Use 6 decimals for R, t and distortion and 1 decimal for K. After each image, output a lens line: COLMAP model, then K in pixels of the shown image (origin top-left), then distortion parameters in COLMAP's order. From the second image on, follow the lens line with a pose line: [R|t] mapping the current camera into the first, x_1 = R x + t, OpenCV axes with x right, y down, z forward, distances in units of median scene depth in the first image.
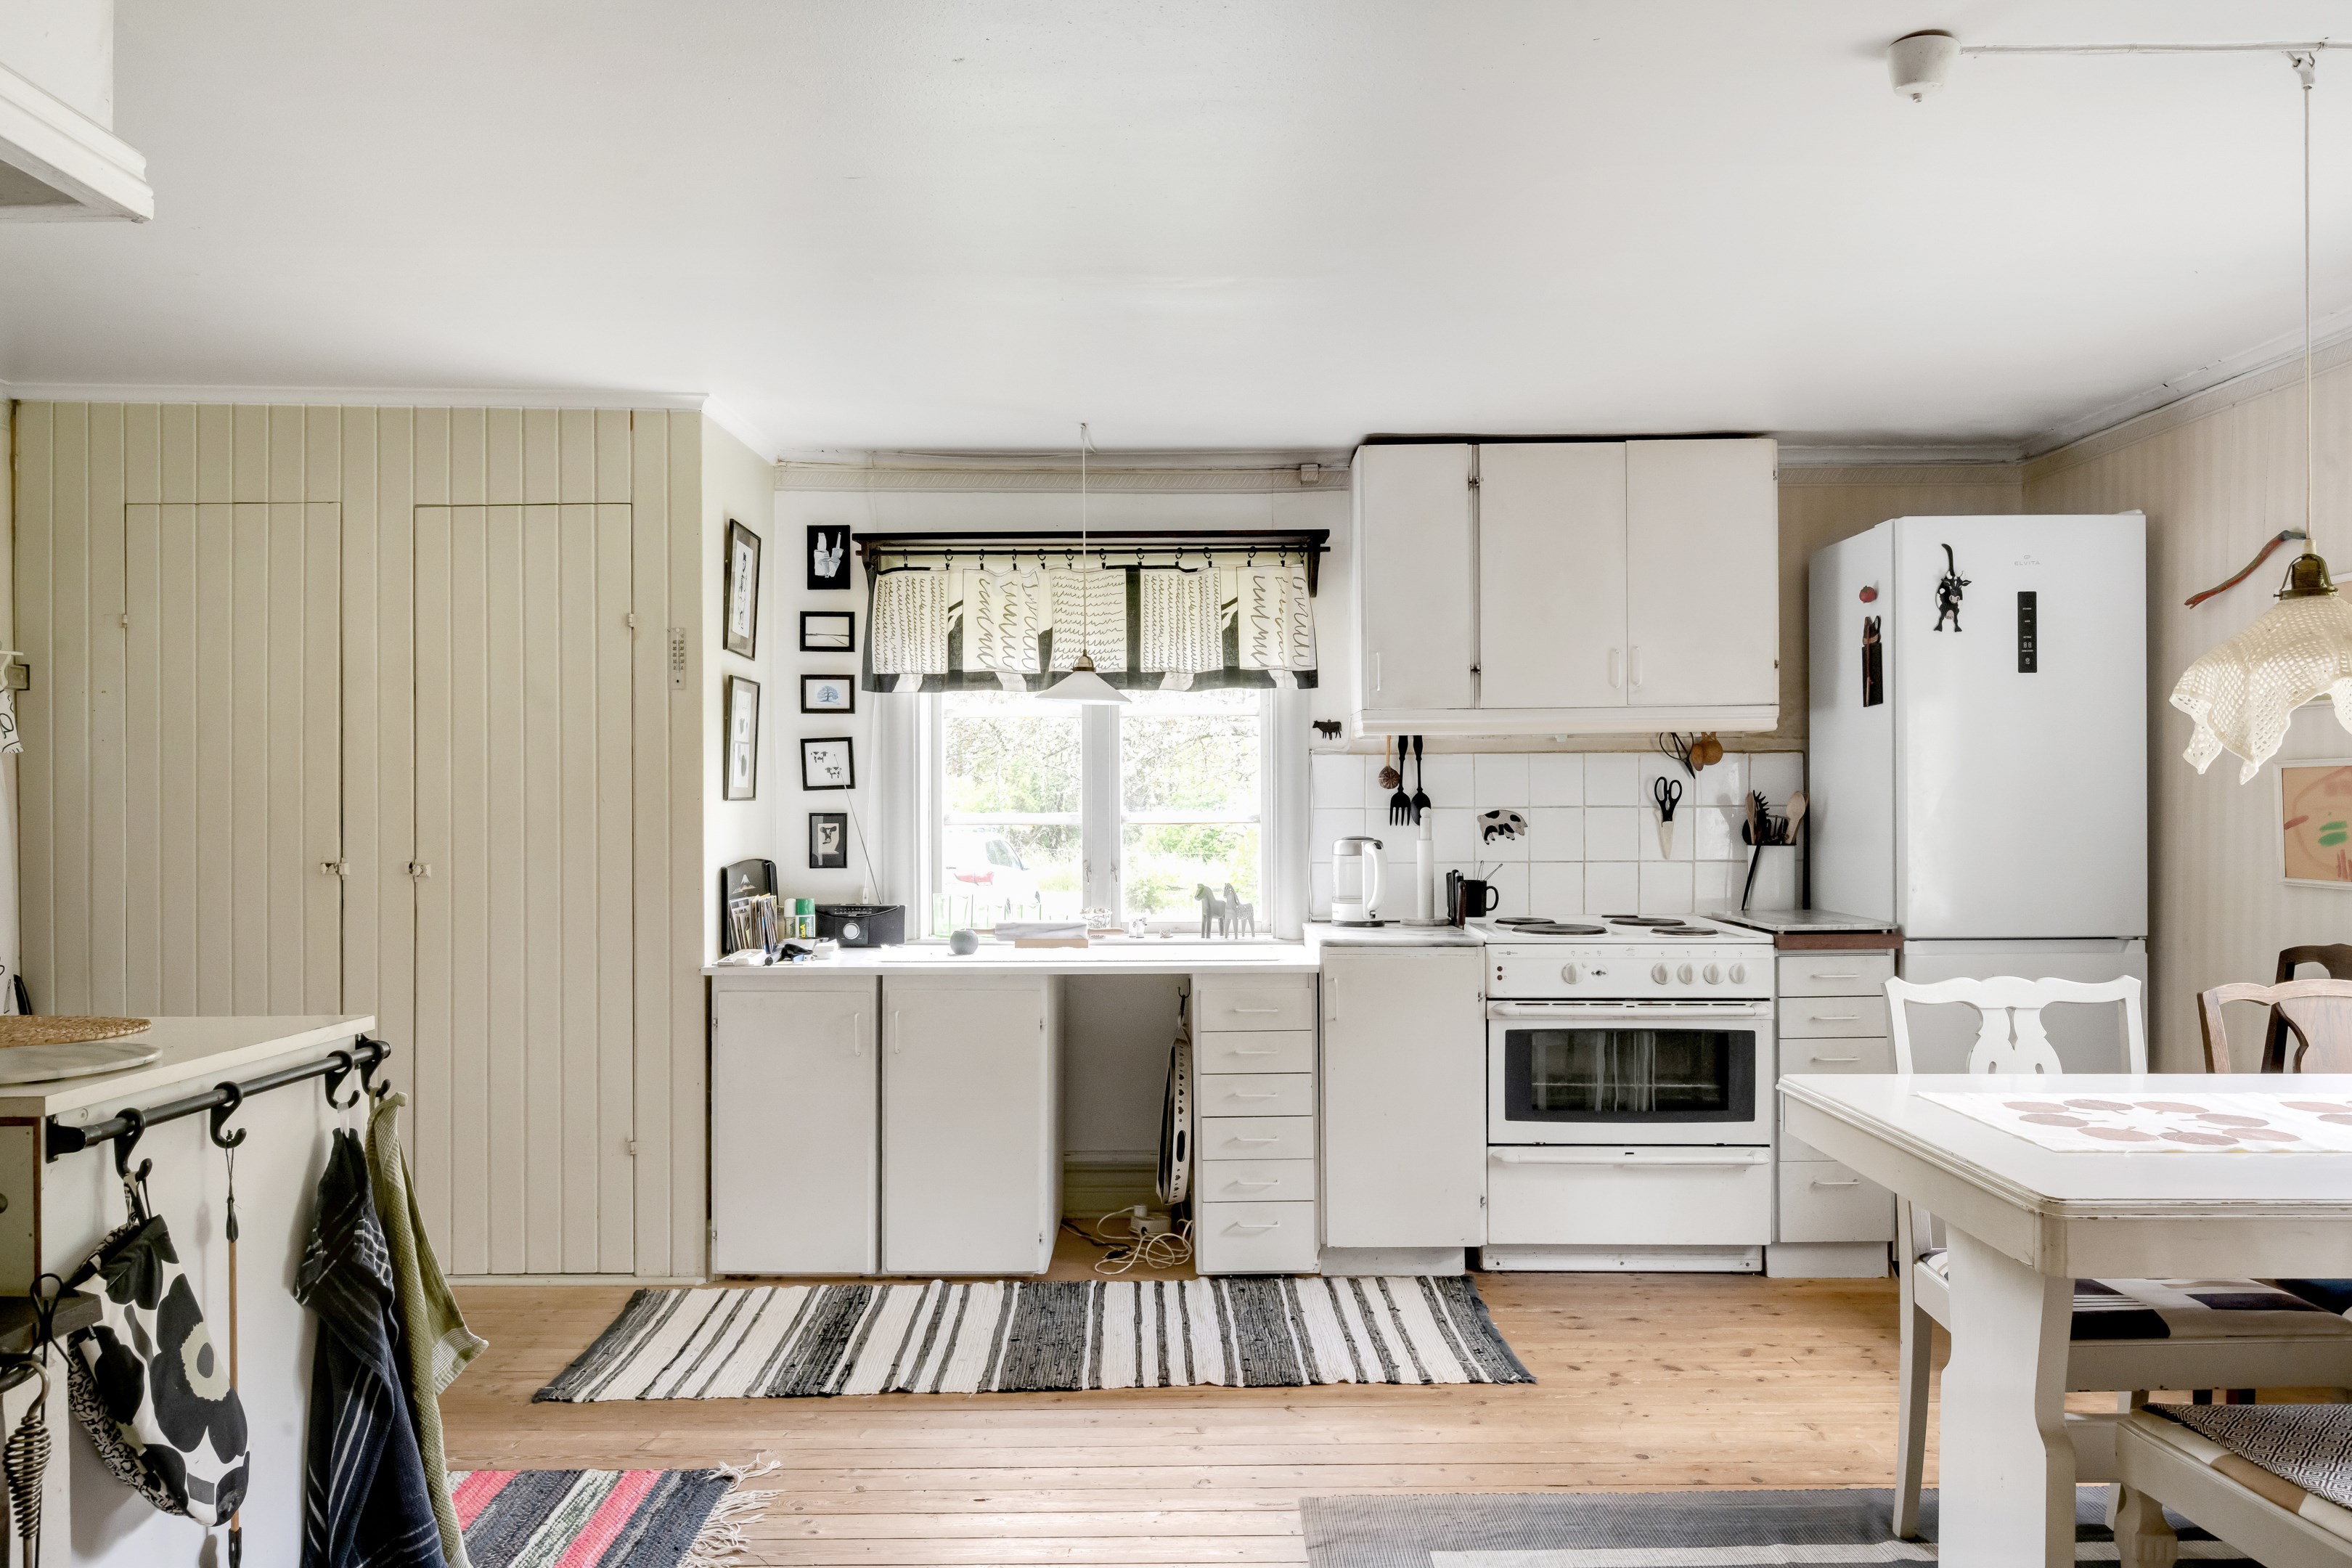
lens RADIAL K [[1576.3, 0, 1176.0], [0, 1576.3, 784.0], [0, 0, 1]] dist [-0.000044, -0.000563]
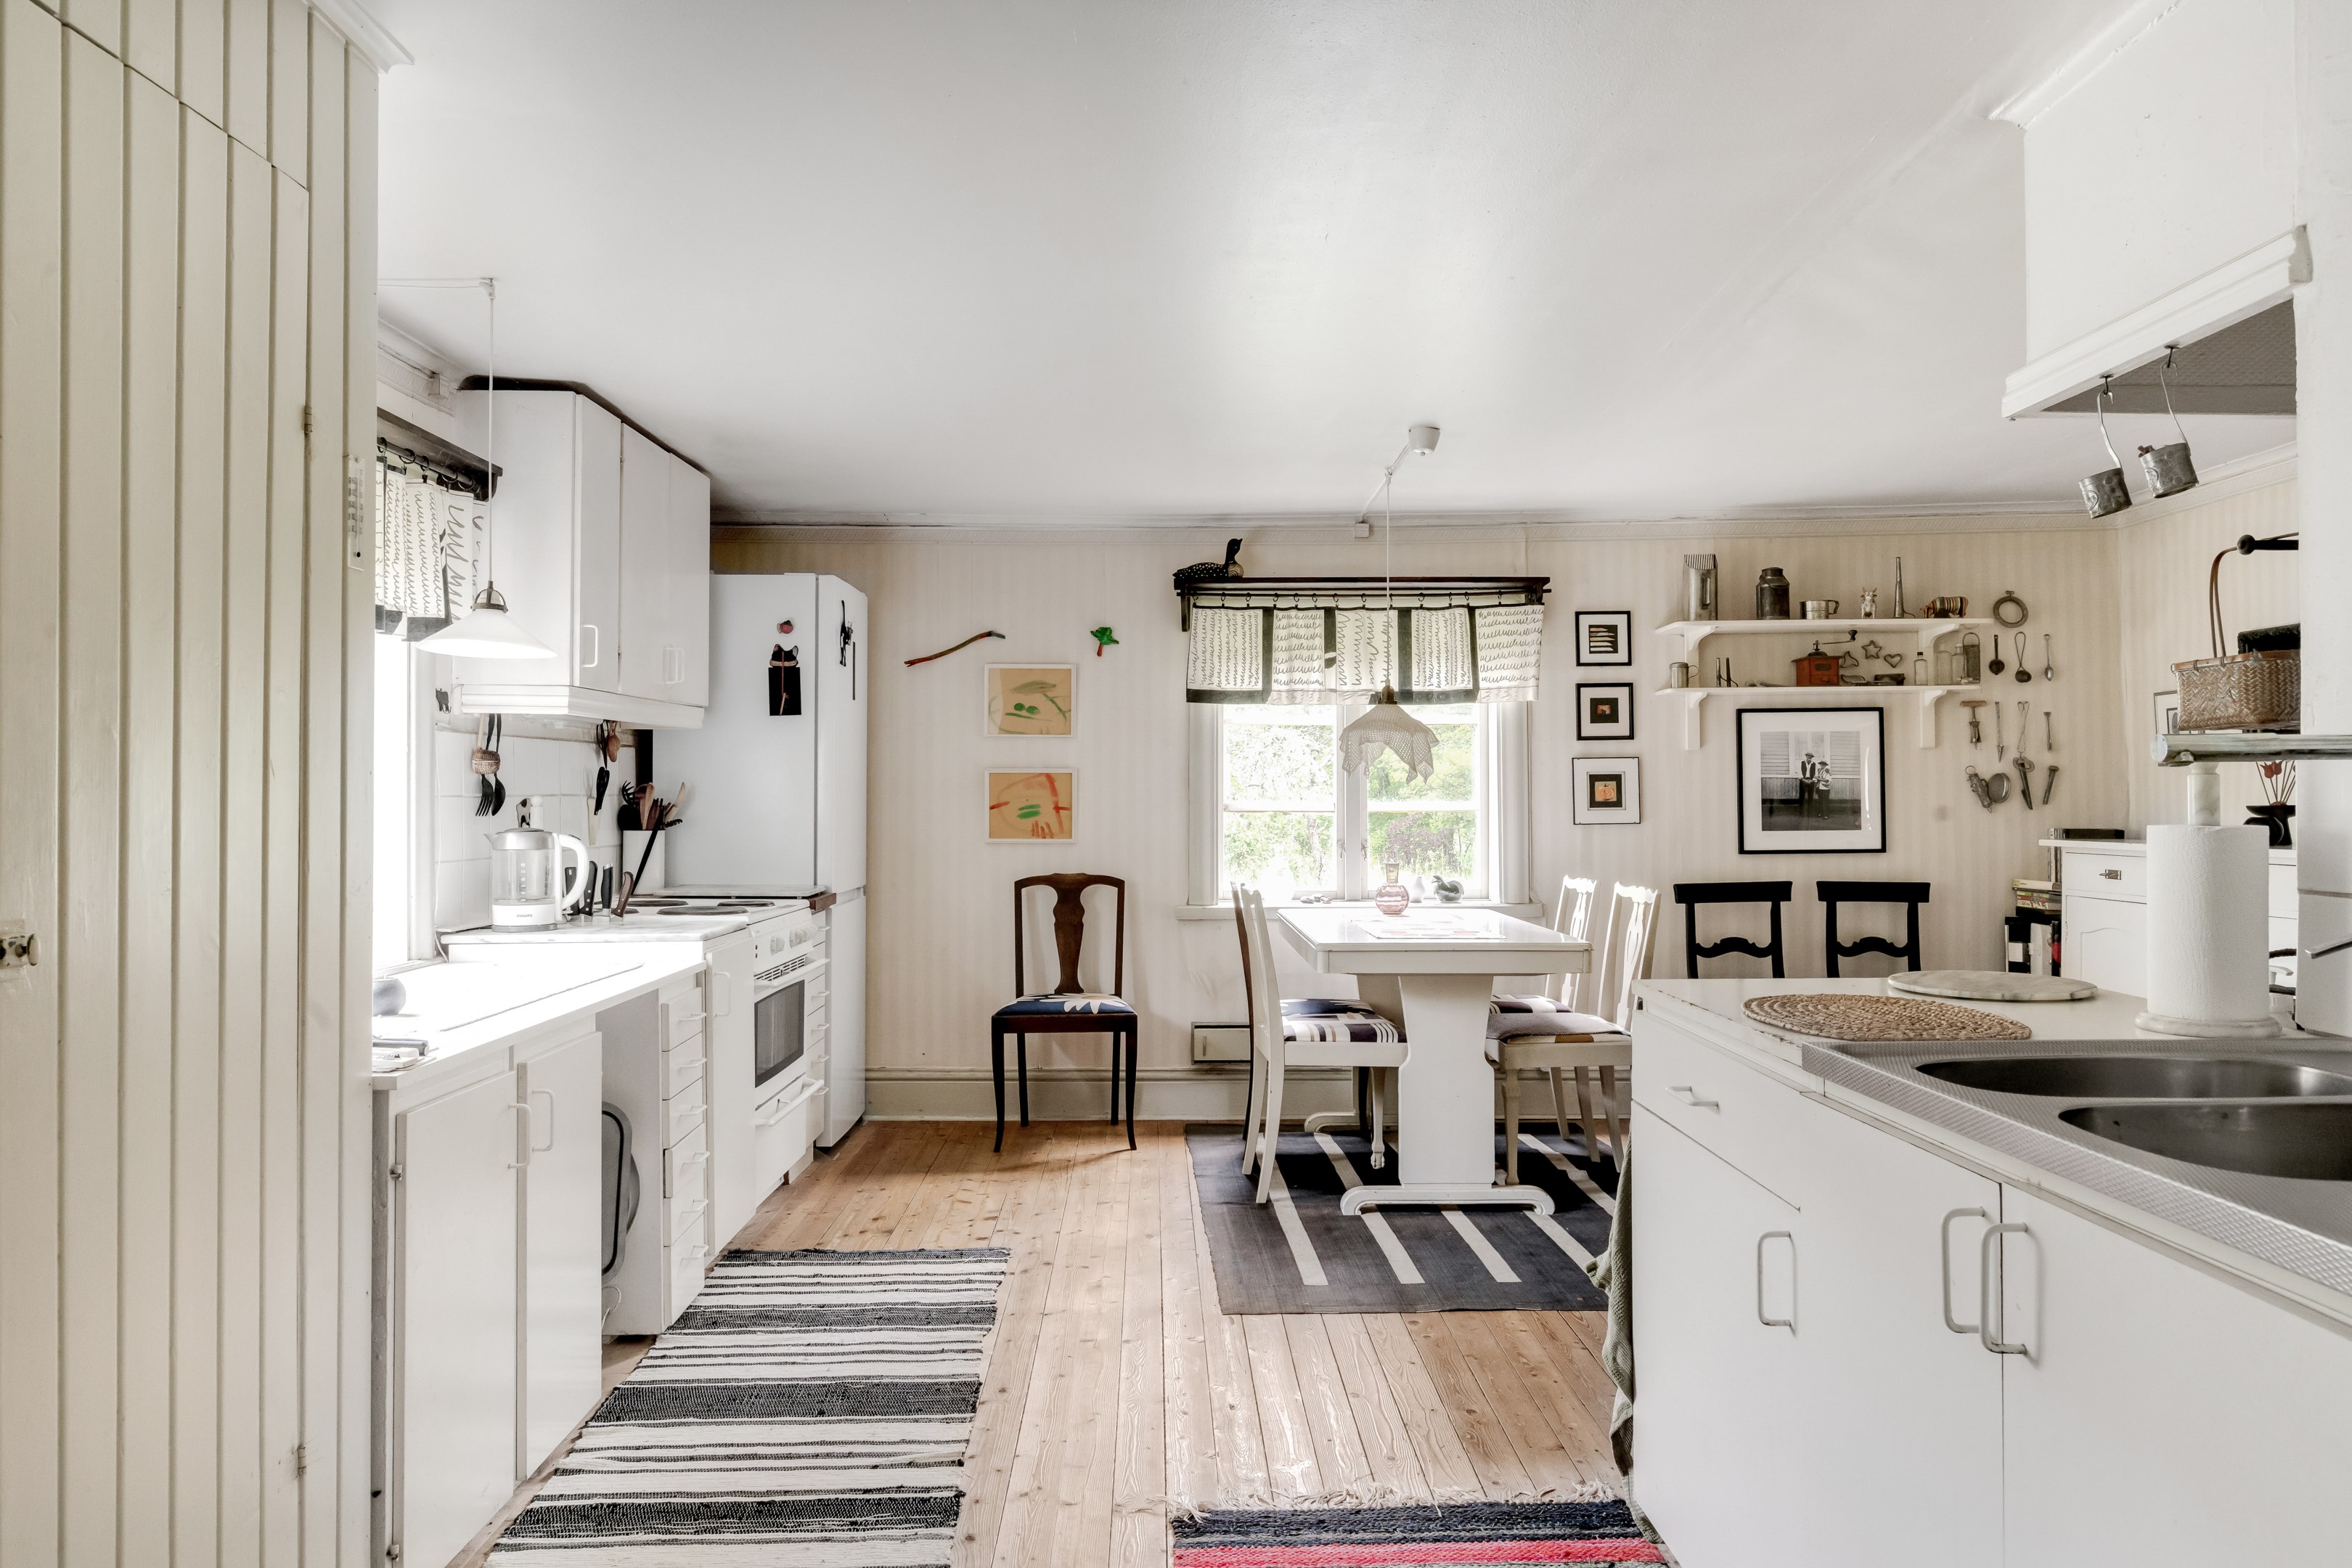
lens RADIAL K [[1576.3, 0, 1176.0], [0, 1576.3, 784.0], [0, 0, 1]] dist [-0.000044, -0.000563]
pose [[-0.009663, 0.015005, 0.999841, -0.973004], [-0.006312, 0.999867, -0.015066, 0.025667], [-0.999933, -0.006456, -0.009567, 0.830350]]
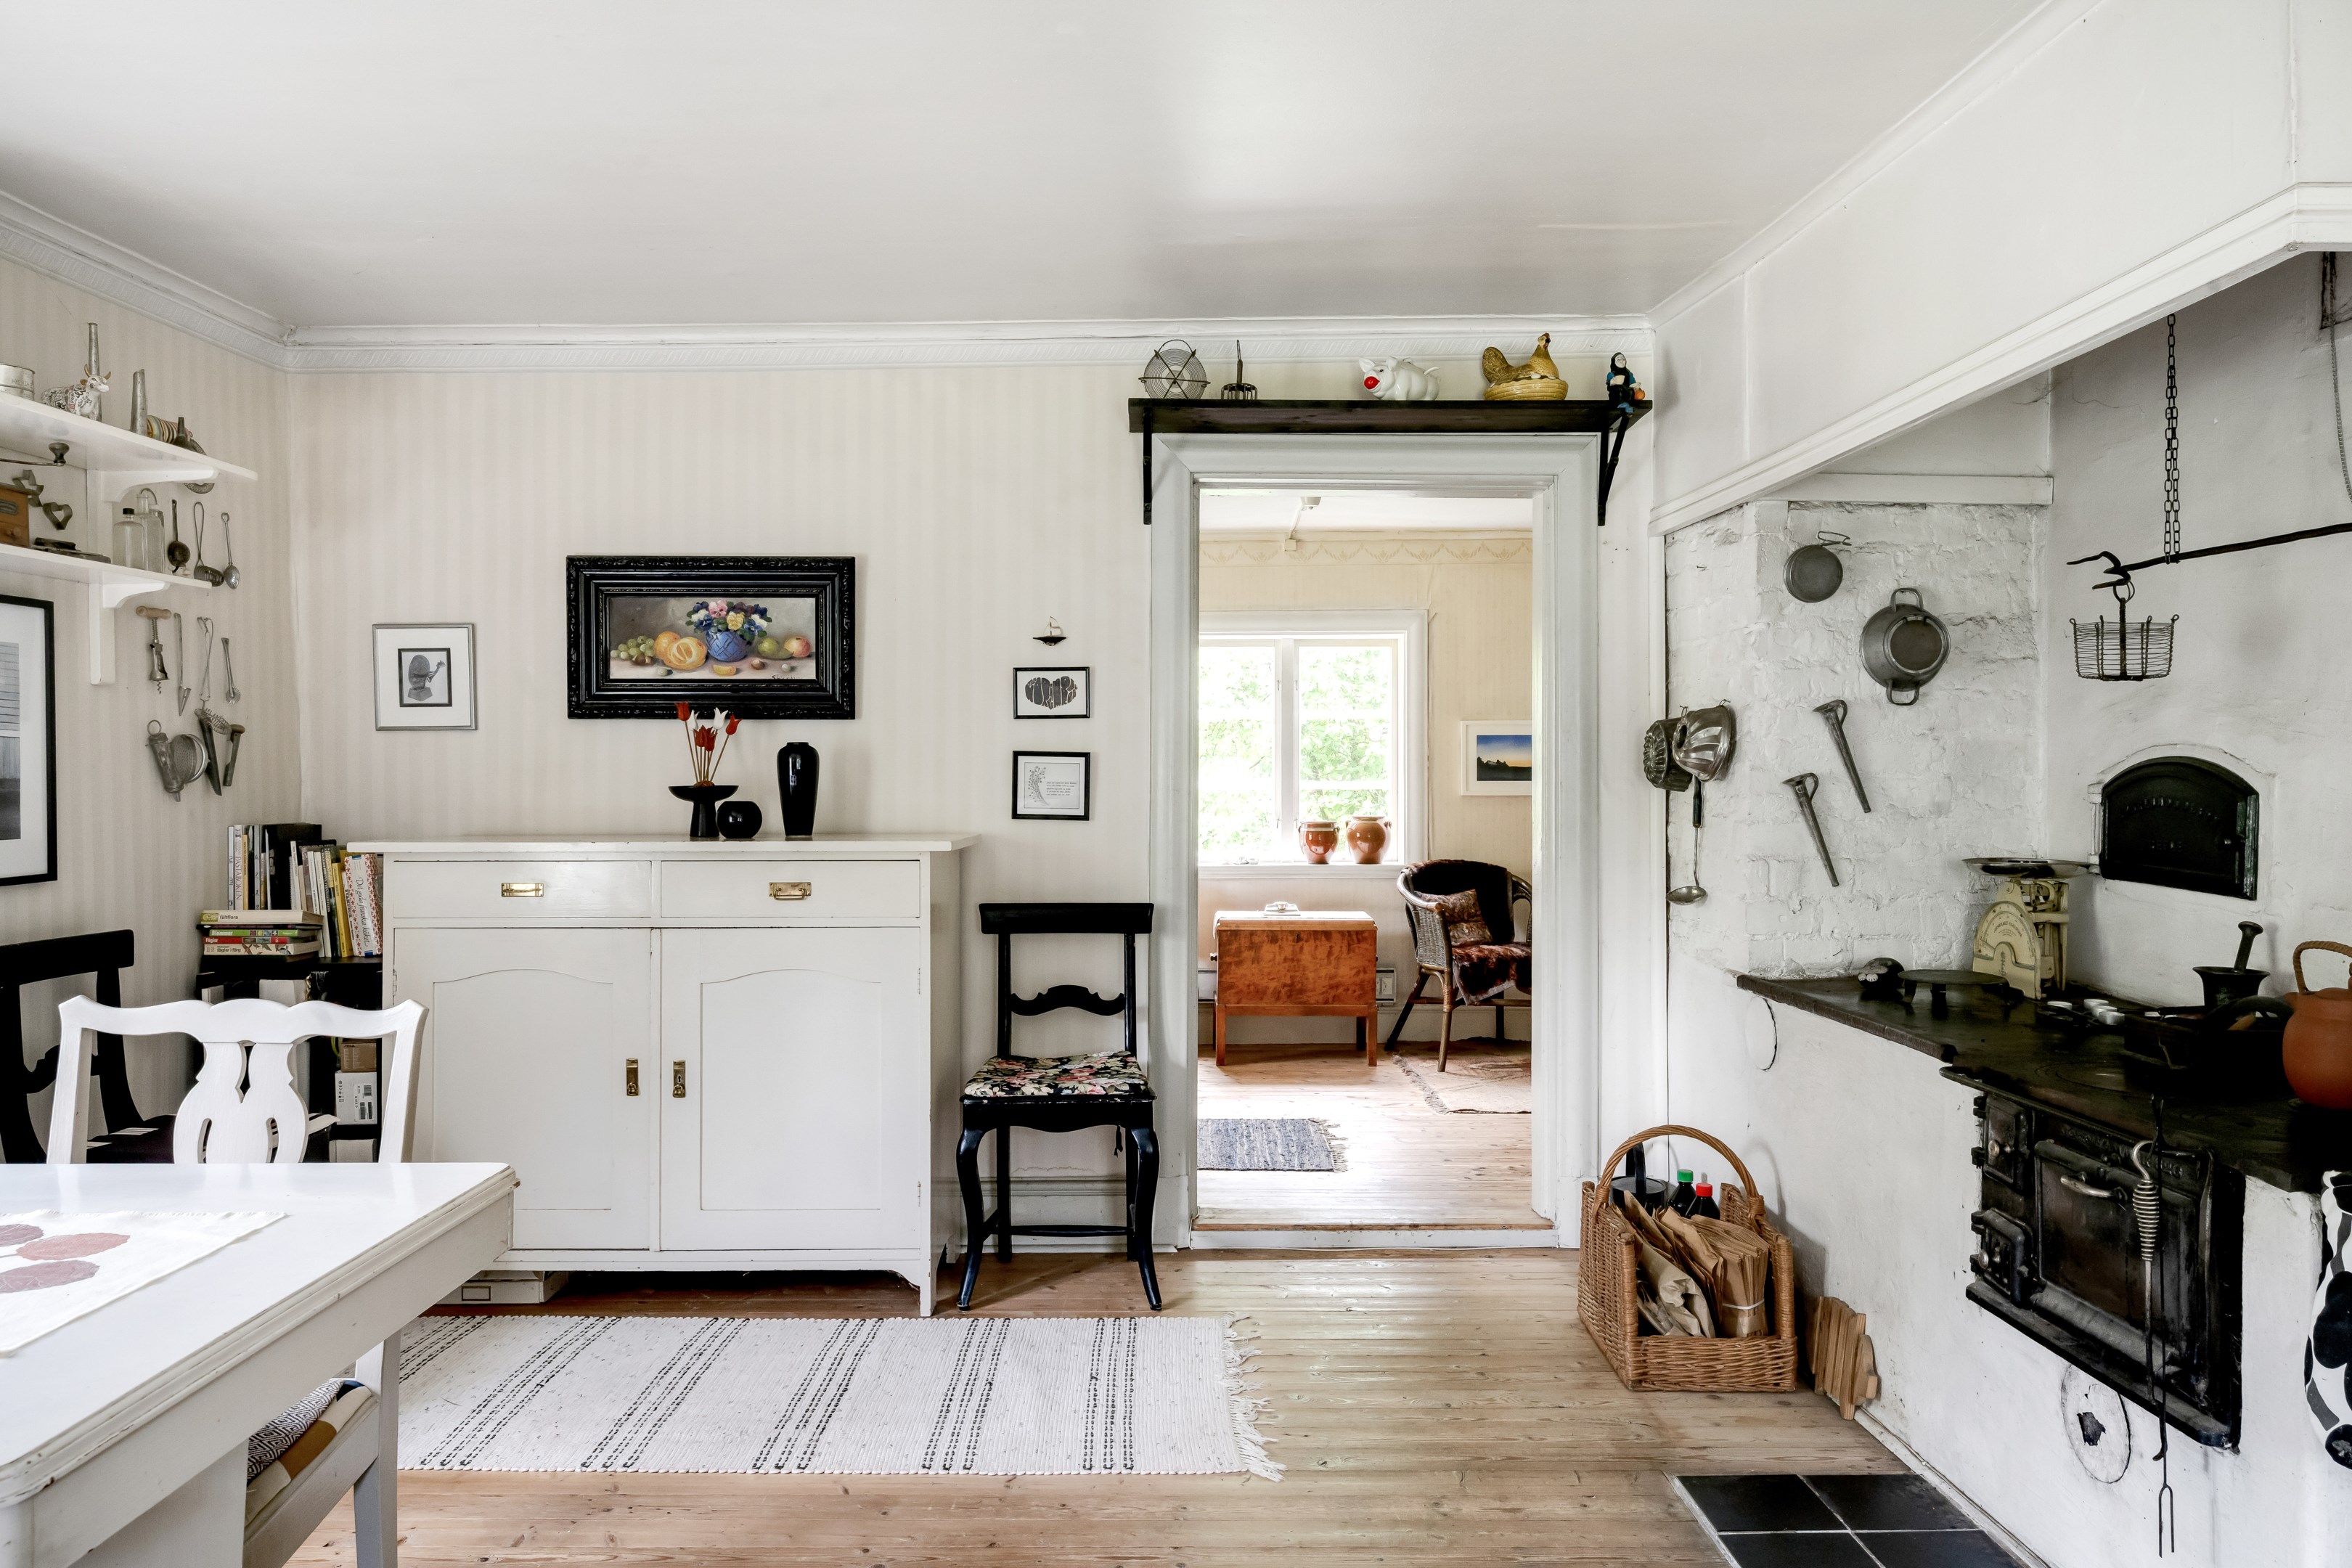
lens RADIAL K [[1644.5, 0, 1176.0], [0, 1644.5, 784.0], [0, 0, 1]] dist [-0.002729, -0.001818]
pose [[-0.999977, 0.005865, 0.003270, 0.075897], [0.005854, 0.999977, -0.003565, 0.022050], [-0.003291, -0.003546, -0.999988, 0.972772]]
